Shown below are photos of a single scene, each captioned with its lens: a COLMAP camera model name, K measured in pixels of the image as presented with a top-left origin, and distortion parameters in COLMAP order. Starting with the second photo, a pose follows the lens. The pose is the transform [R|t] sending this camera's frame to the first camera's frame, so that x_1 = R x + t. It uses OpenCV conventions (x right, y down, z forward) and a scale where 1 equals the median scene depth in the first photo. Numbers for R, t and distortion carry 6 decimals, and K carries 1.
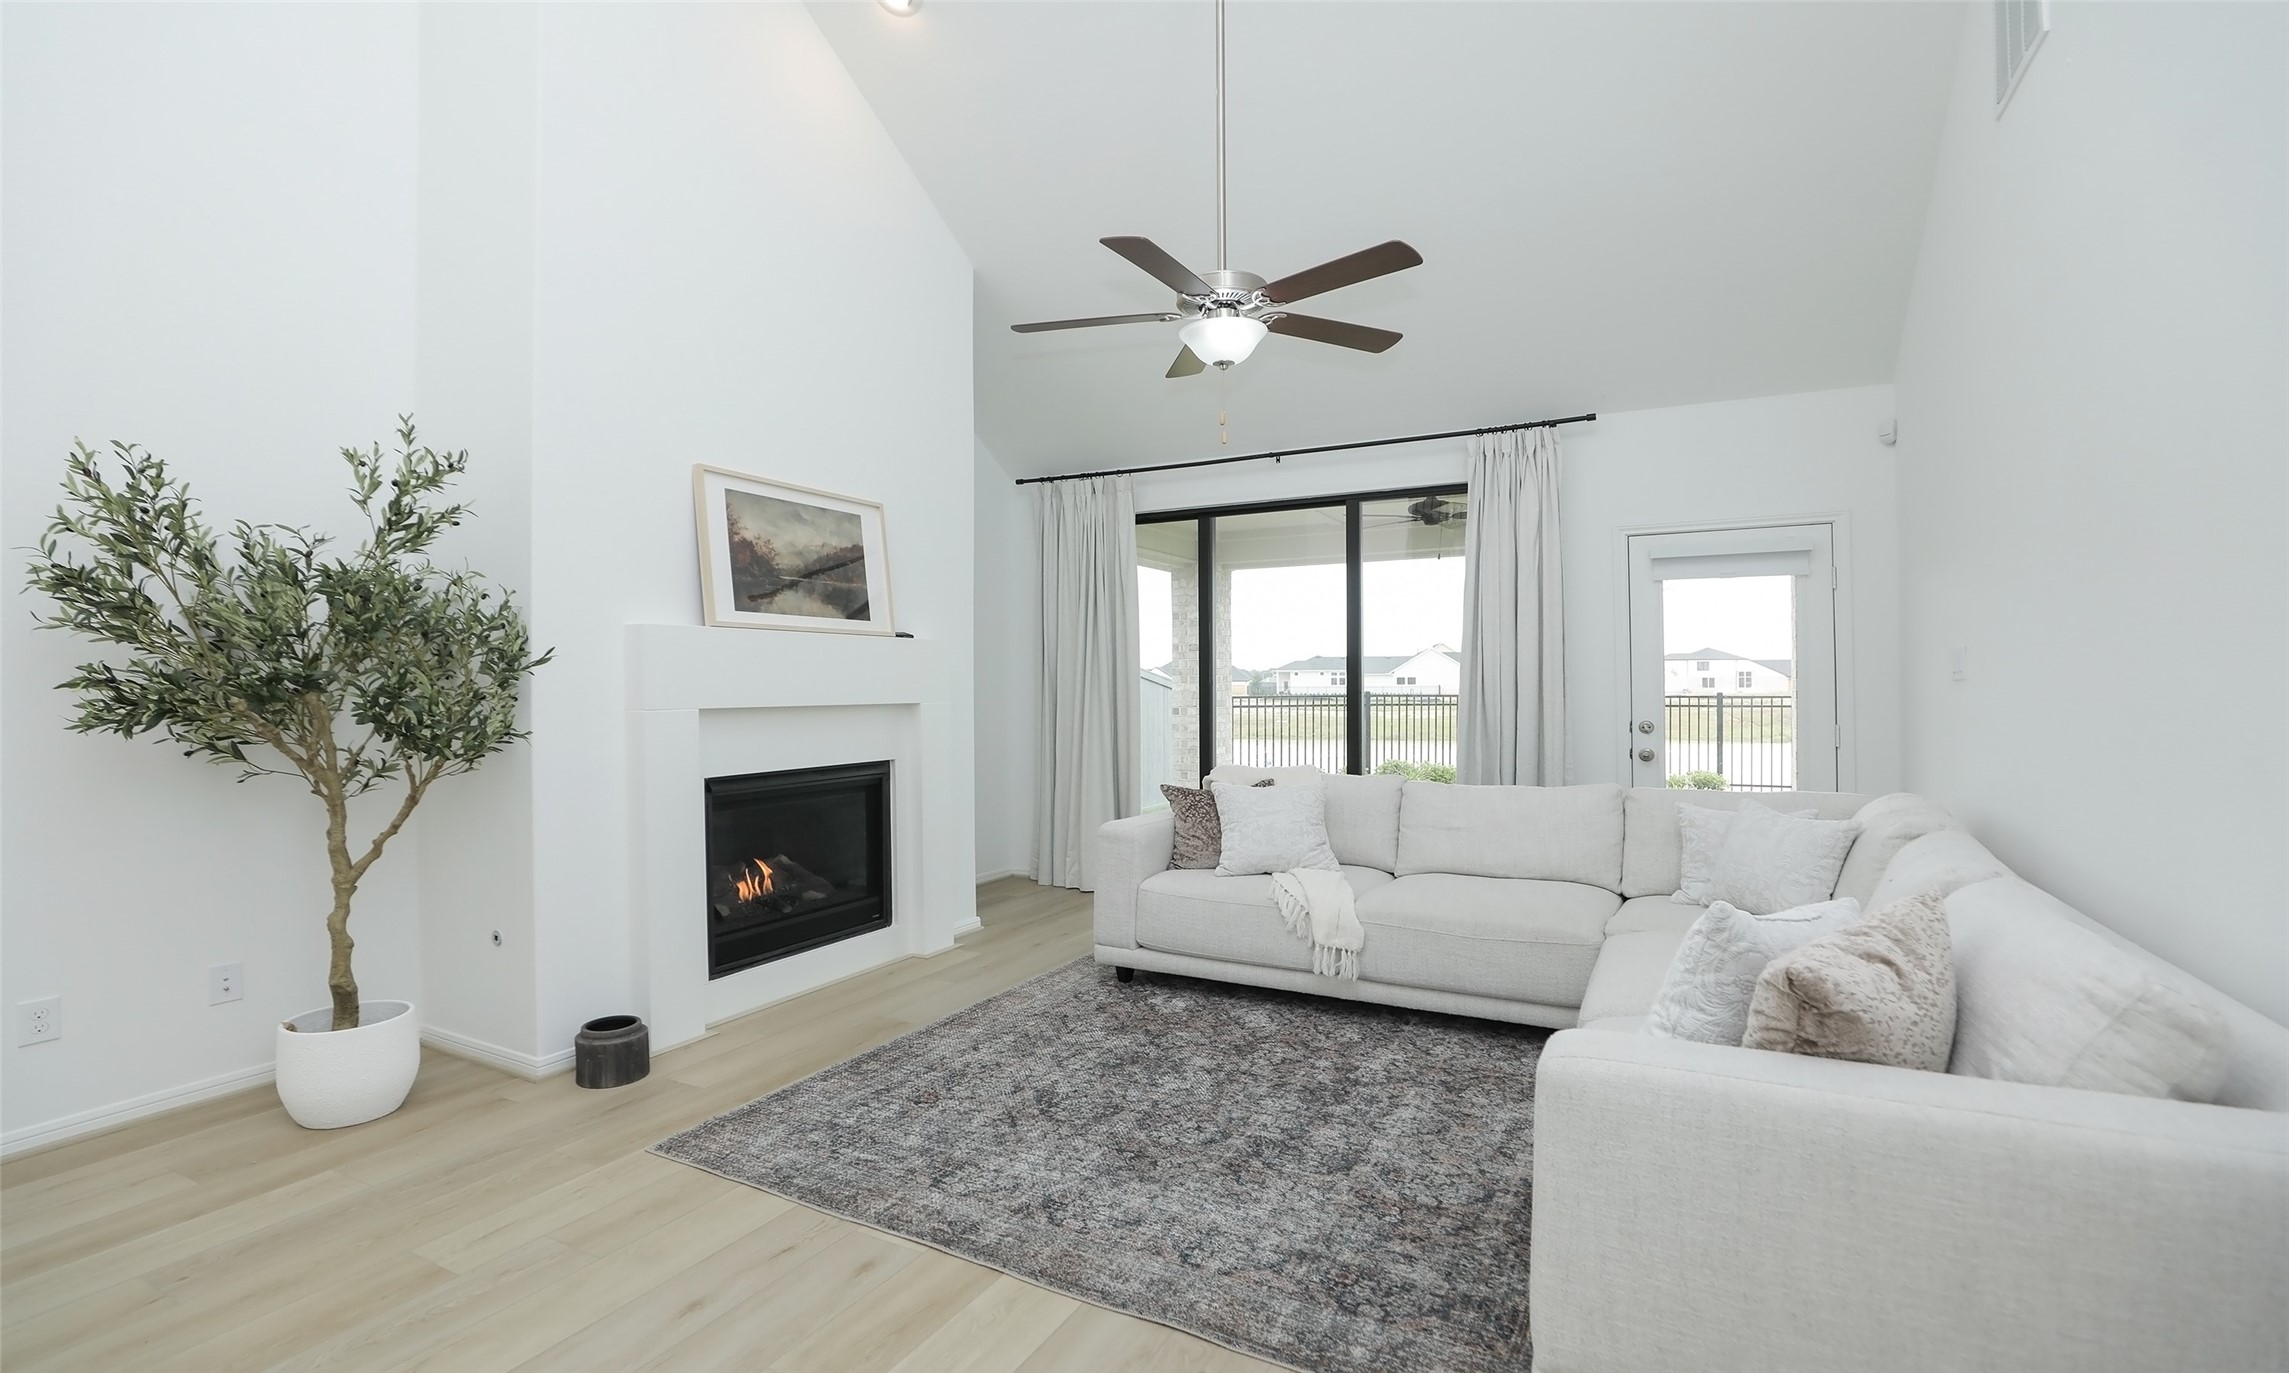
lens RADIAL K [[1010.3, 0, 1172.1], [0, 1010.3, 655.4], [0, 0, 1]] dist [-0.021199, 0.000304]
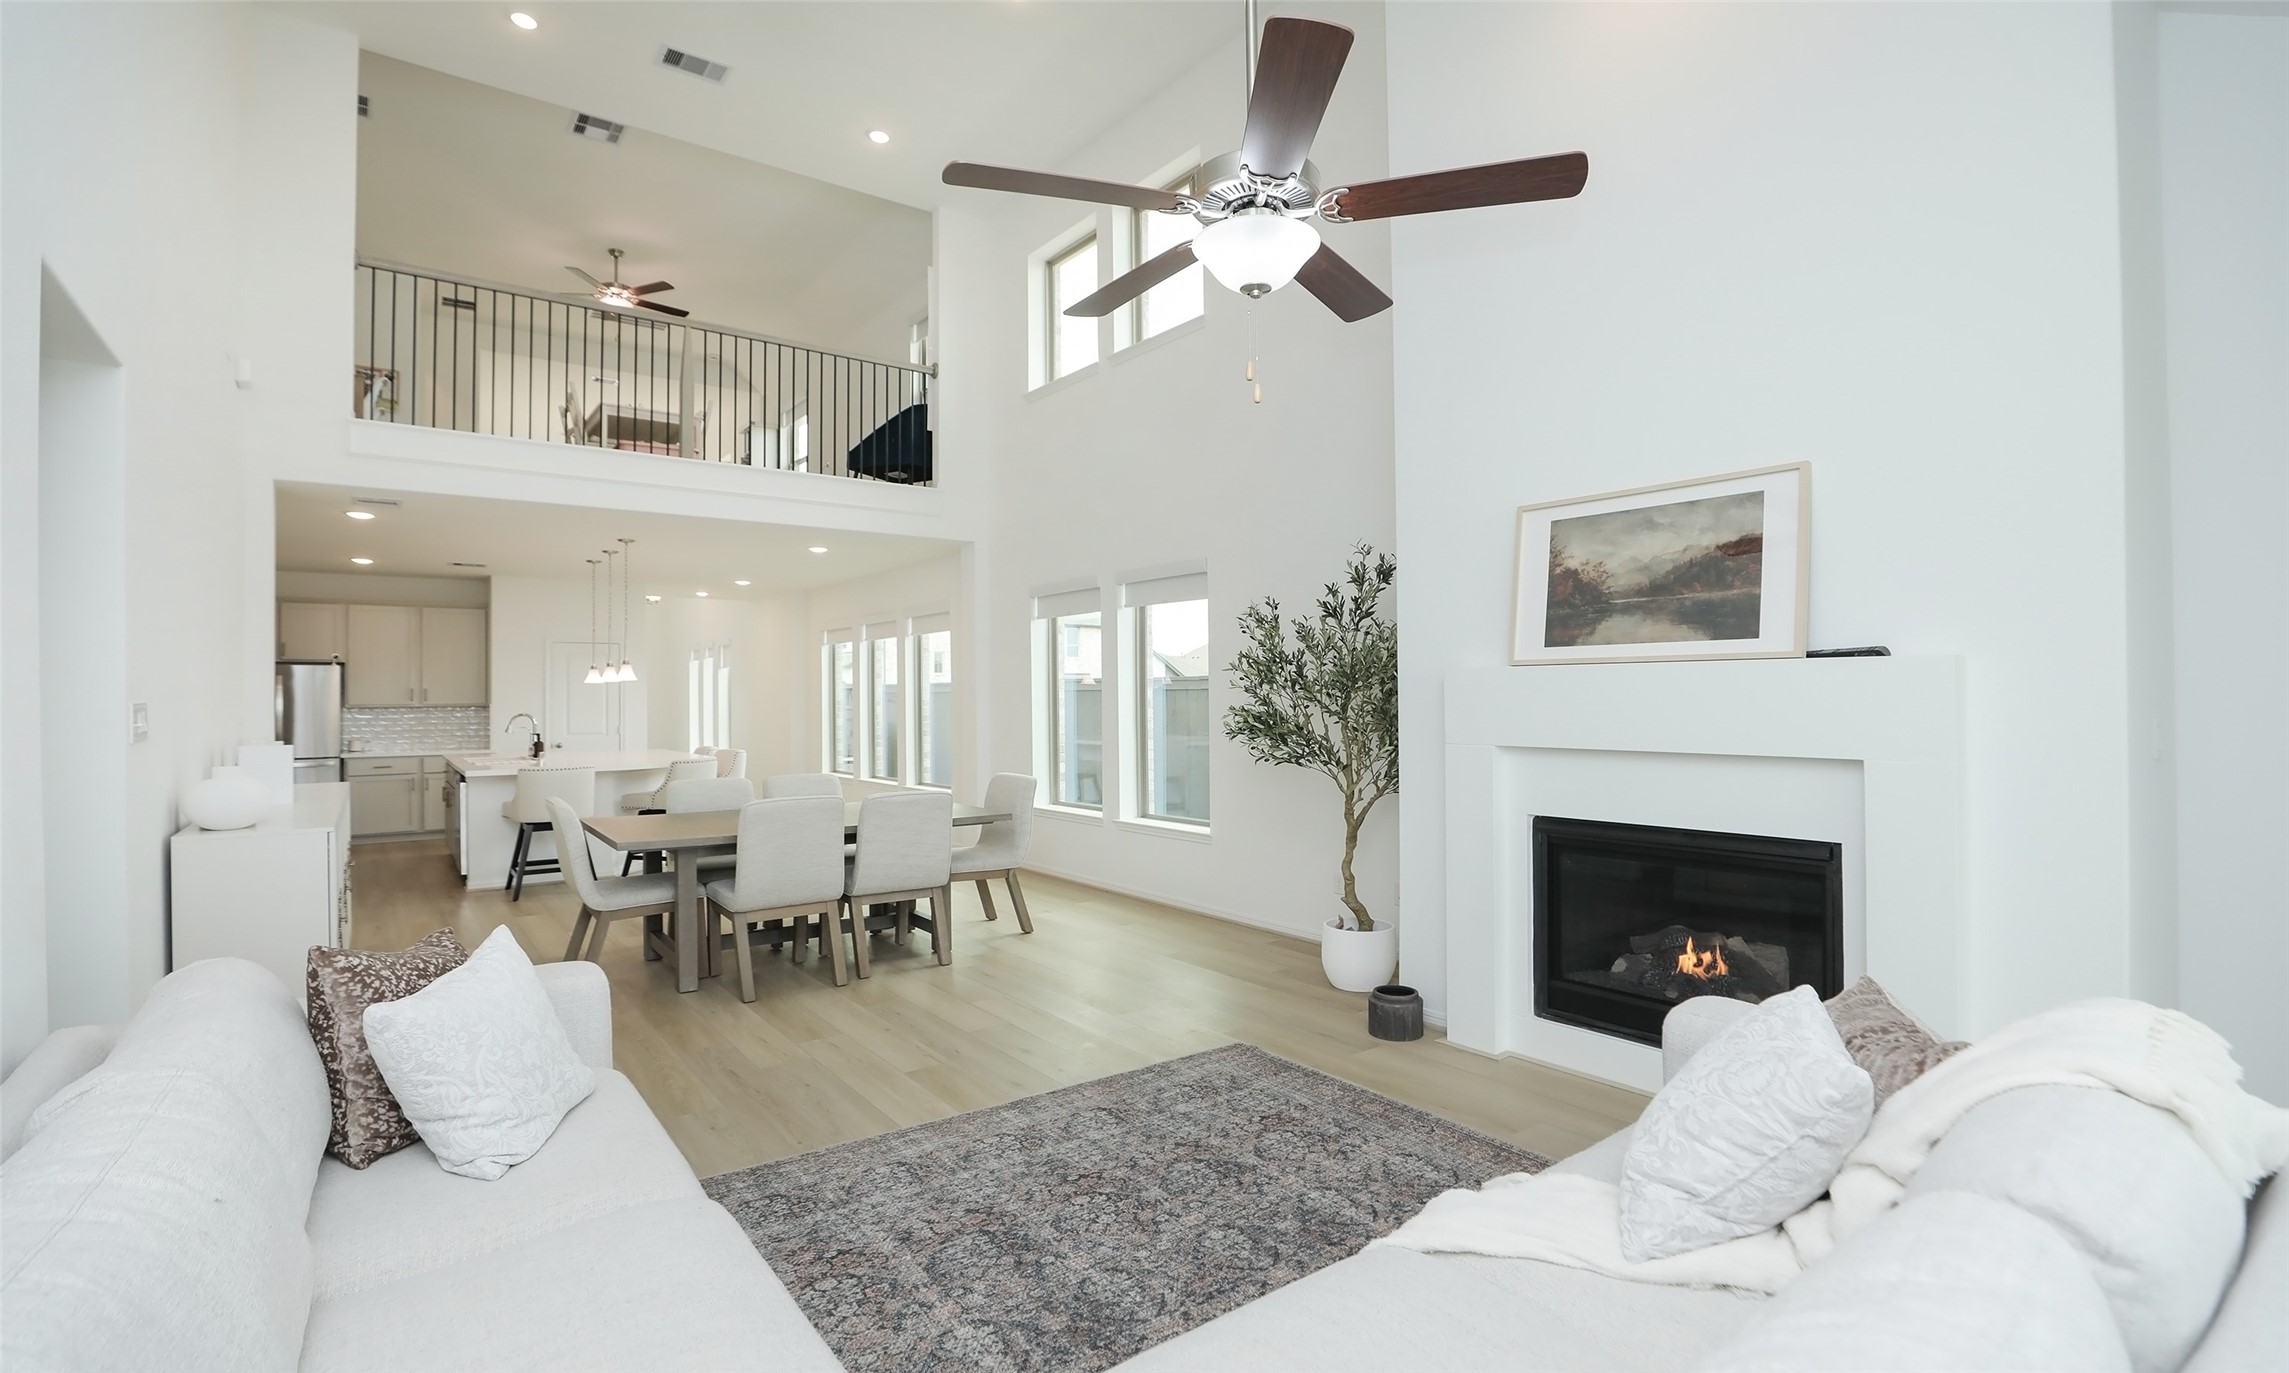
lens RADIAL K [[1048.4, 0, 1127.3], [0, 1048.4, 683.4], [0, 0, 1]] dist [-0.039421, 0.009500]
pose [[-0.435789, -0.000704, -0.900049, 0.770420], [0.034977, 0.999231, -0.017716, -0.007370], [0.899369, -0.039202, -0.435429, 1.287922]]
